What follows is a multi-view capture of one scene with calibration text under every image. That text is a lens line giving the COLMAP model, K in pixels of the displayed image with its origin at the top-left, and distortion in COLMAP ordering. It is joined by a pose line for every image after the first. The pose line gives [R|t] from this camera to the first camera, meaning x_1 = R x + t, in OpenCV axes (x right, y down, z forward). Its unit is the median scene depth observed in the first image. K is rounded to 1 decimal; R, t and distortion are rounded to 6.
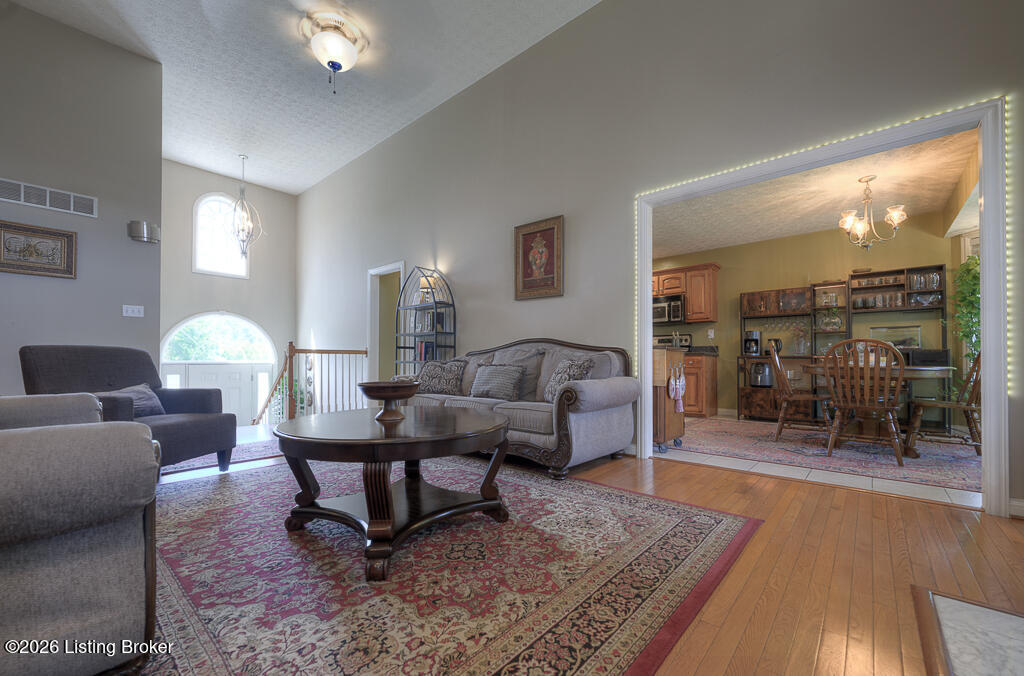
lens RADIAL K [[421.1, 0, 515.9], [0, 421.1, 355.3], [0, 0, 1]] dist [0.000045, -0.000309]
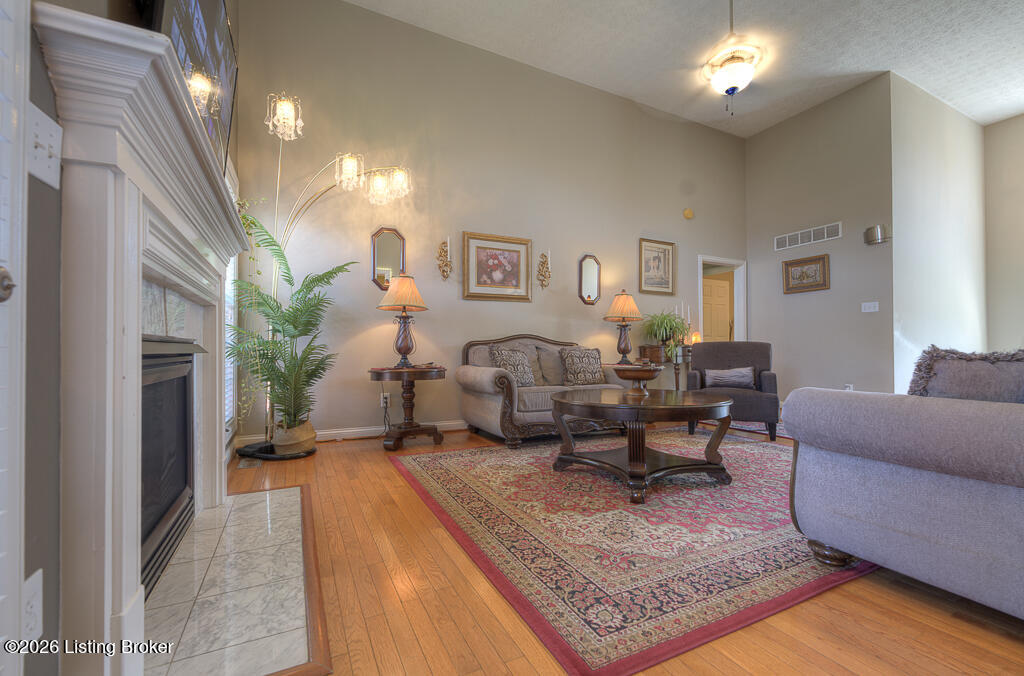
lens RADIAL K [[421.6, 0, 512.0], [0, 421.6, 338.0], [0, 0, 1]] dist [0.000076, 0.000055]
pose [[-0.379525, -0.026660, -0.924797, 1.089266], [0.012340, 0.999350, -0.033874, 0.012273], [0.925099, -0.024268, -0.378949, 1.139228]]
